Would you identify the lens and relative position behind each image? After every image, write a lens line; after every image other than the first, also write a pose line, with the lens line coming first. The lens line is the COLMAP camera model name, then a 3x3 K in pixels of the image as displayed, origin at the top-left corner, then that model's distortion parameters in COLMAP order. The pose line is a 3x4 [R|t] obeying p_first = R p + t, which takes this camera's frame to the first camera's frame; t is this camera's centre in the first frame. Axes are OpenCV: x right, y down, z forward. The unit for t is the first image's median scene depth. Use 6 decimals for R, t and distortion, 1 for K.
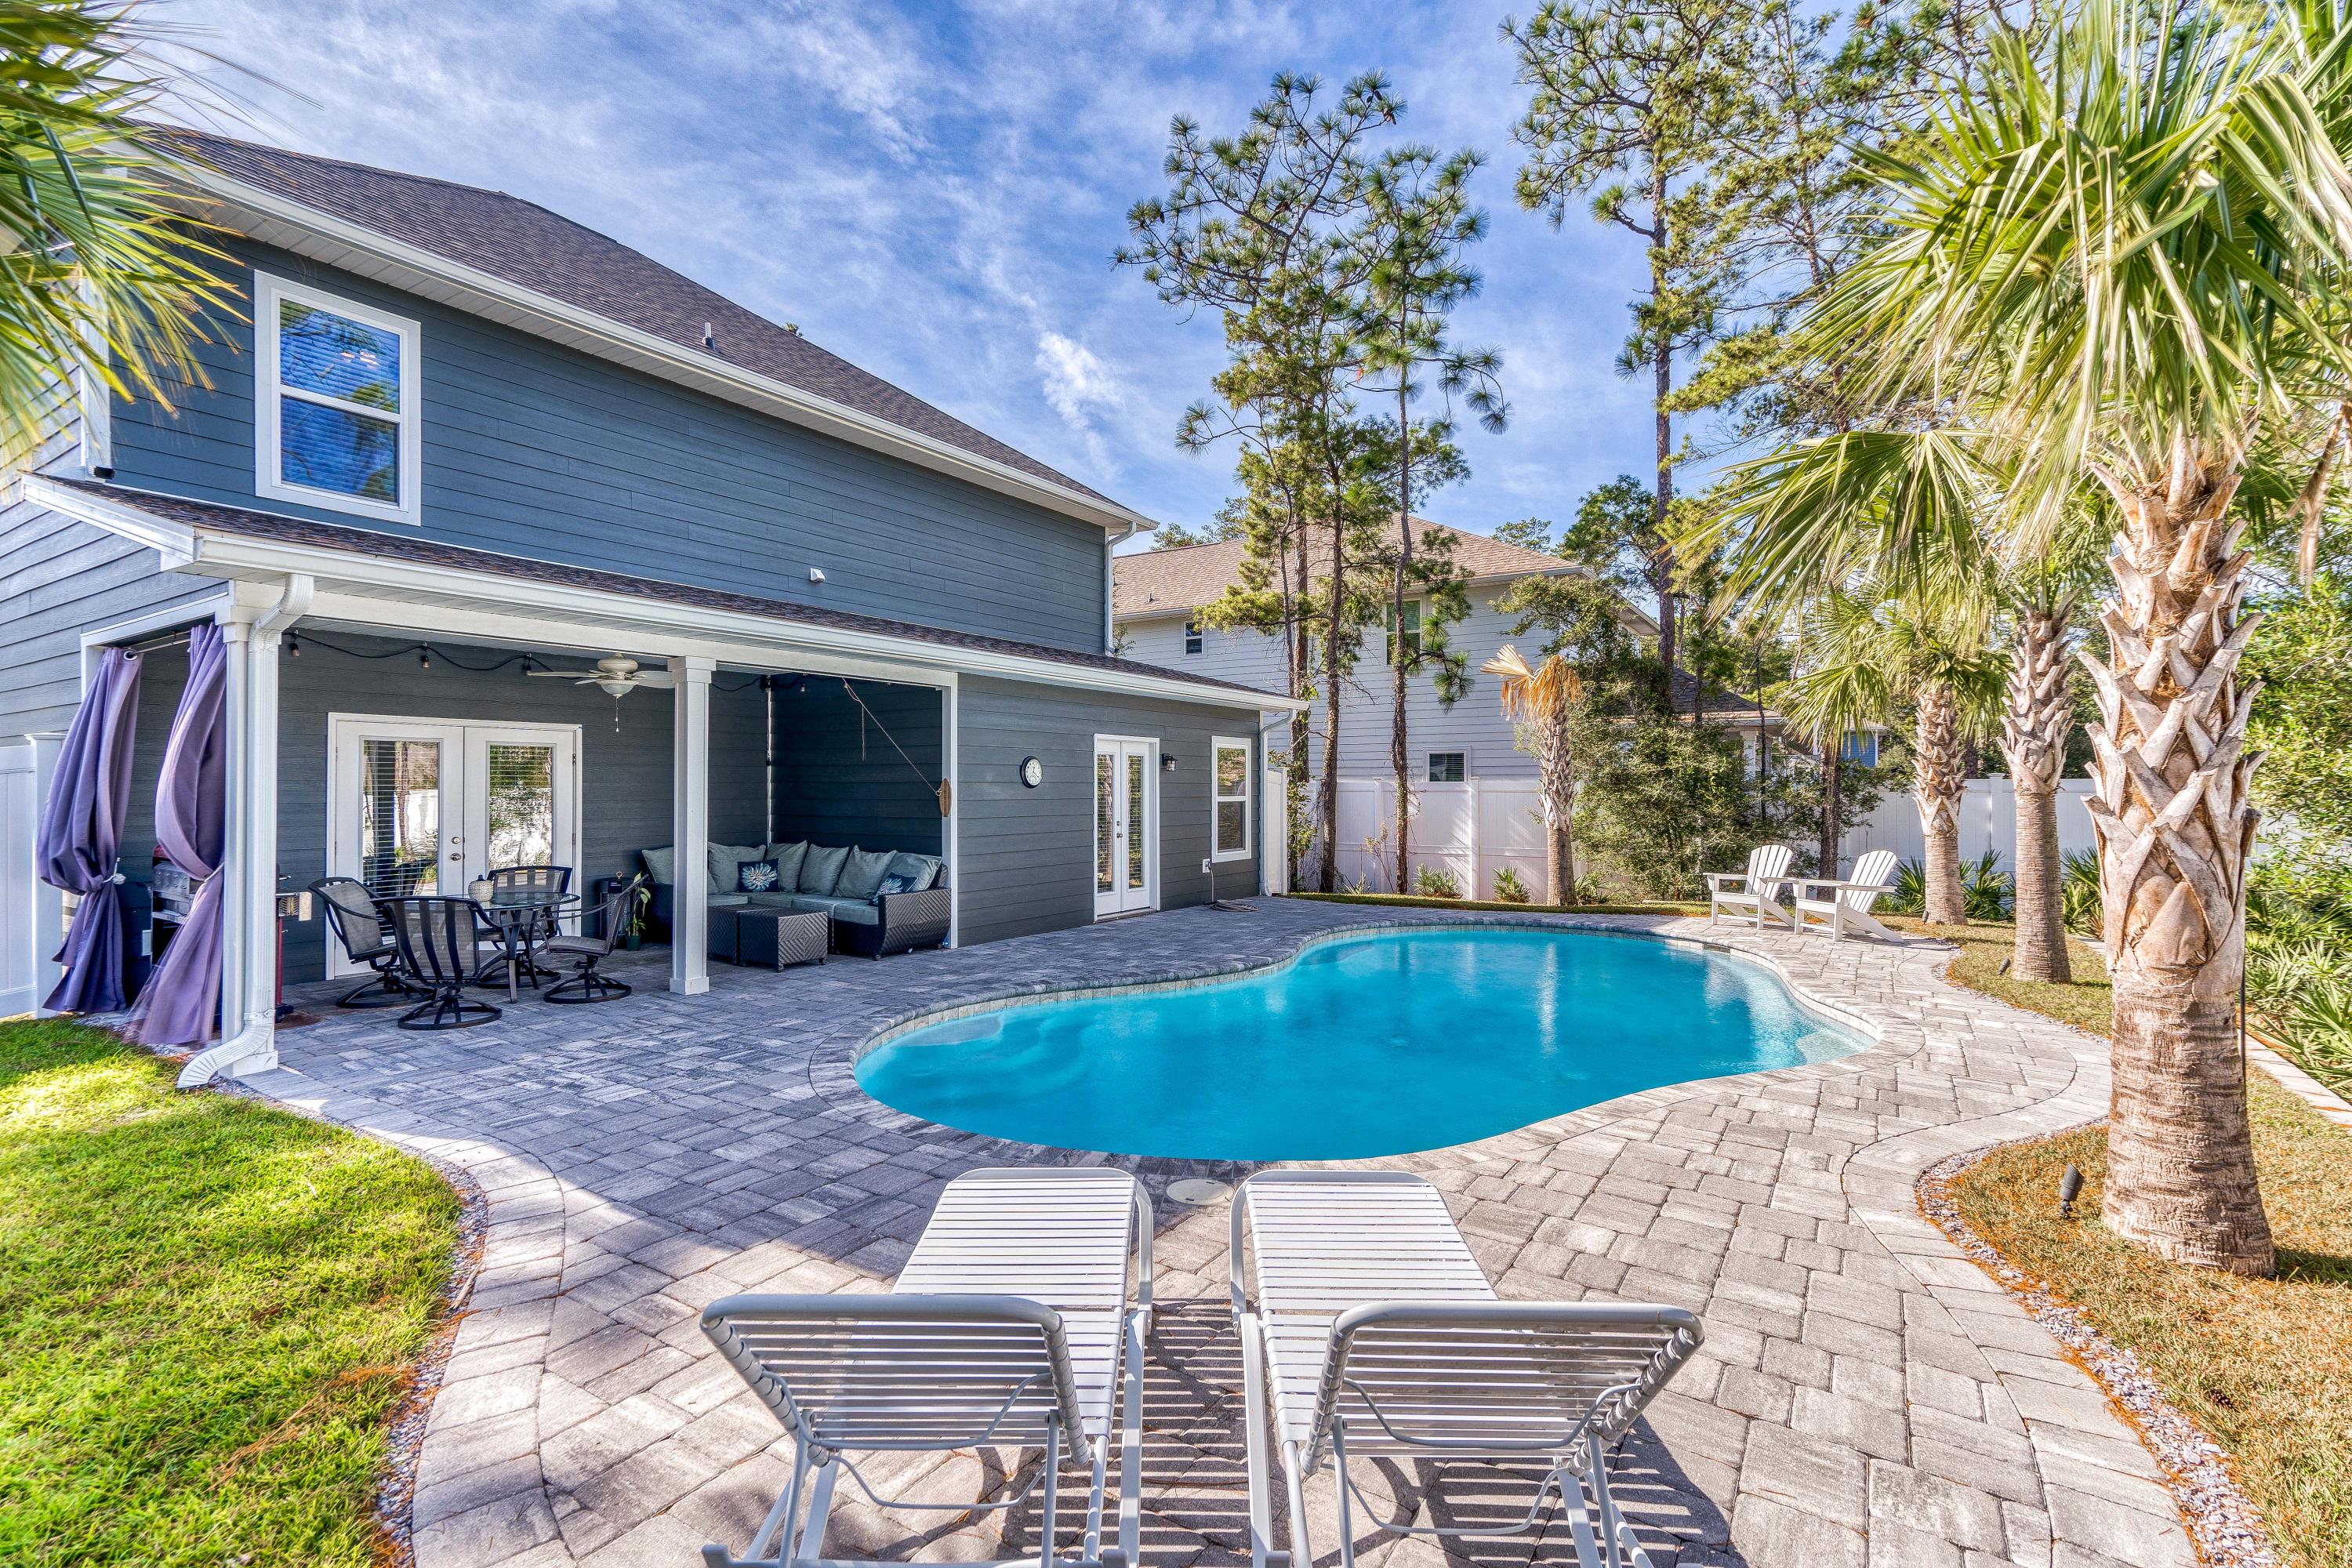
lens RADIAL K [[1069.6, 0, 1160.1], [0, 1069.6, 785.3], [0, 0, 1]] dist [-0.012670, 0.015653]
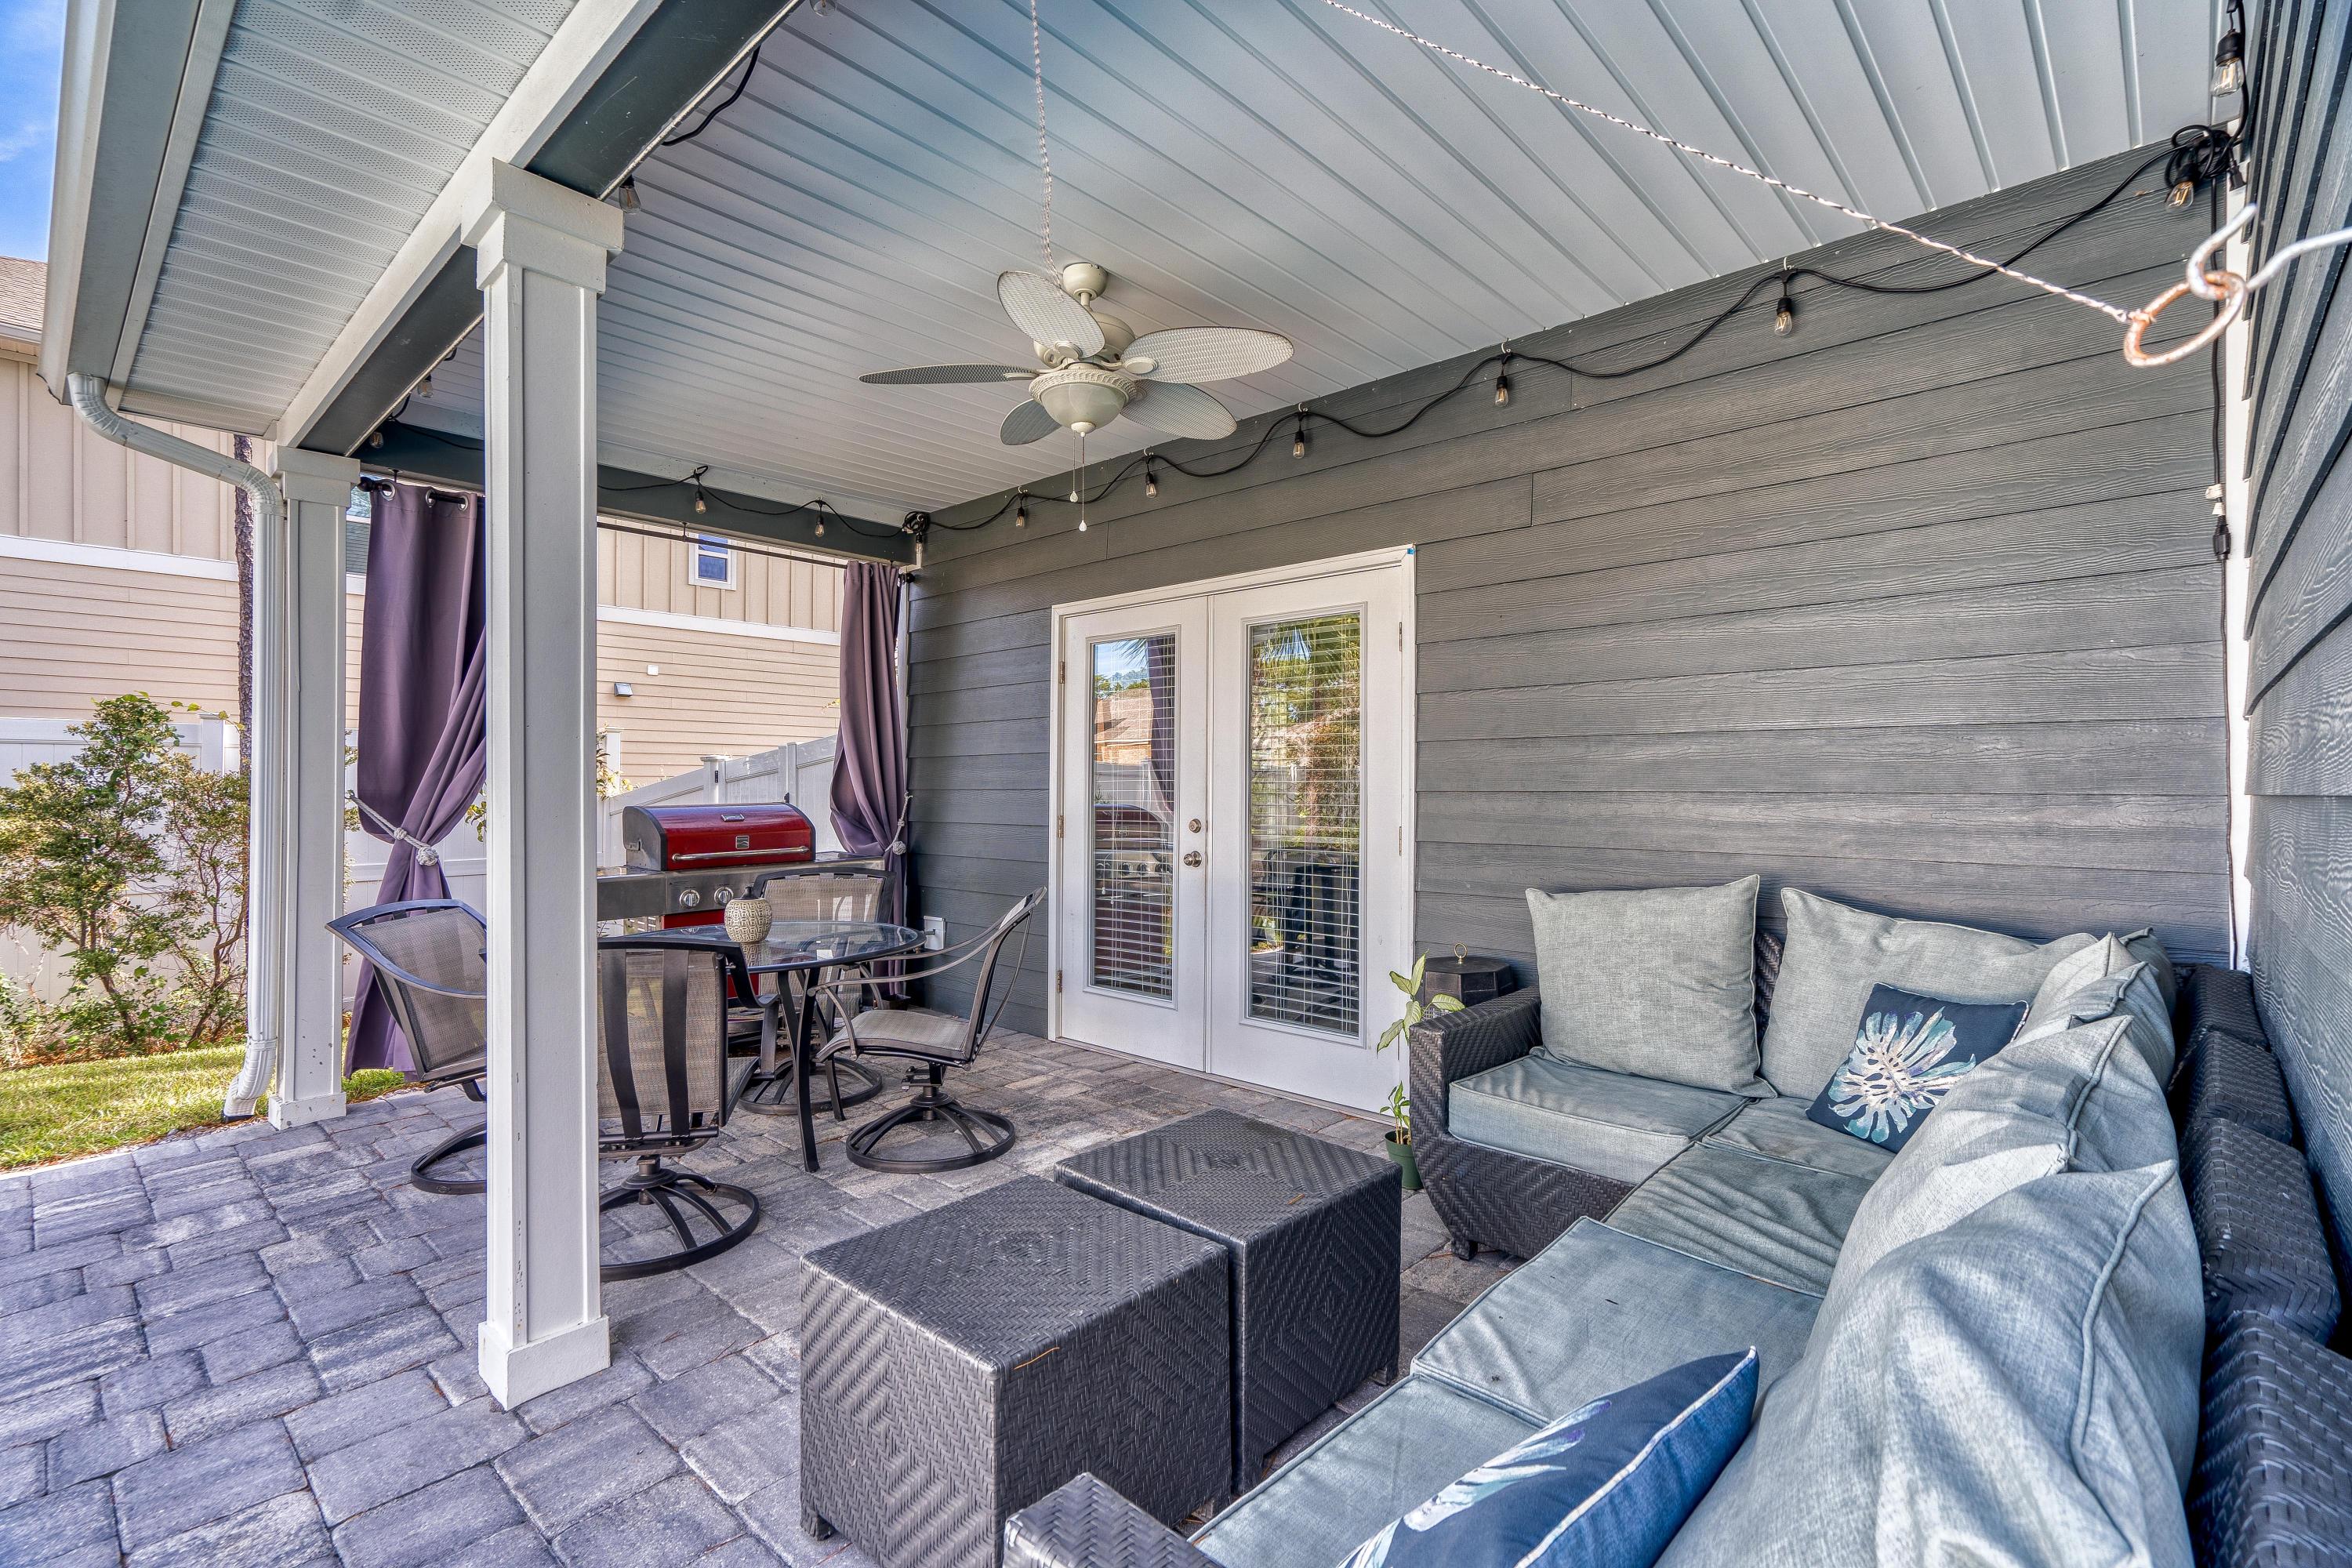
lens RADIAL K [[1069.6, 0, 1160.1], [0, 1069.6, 785.3], [0, 0, 1]] dist [-0.012670, 0.015653]
pose [[-0.167158, -0.010924, -0.985870, -0.163713], [0.002382, 0.999931, -0.011484, 0.036572], [0.985927, -0.004268, -0.167120, 1.037384]]
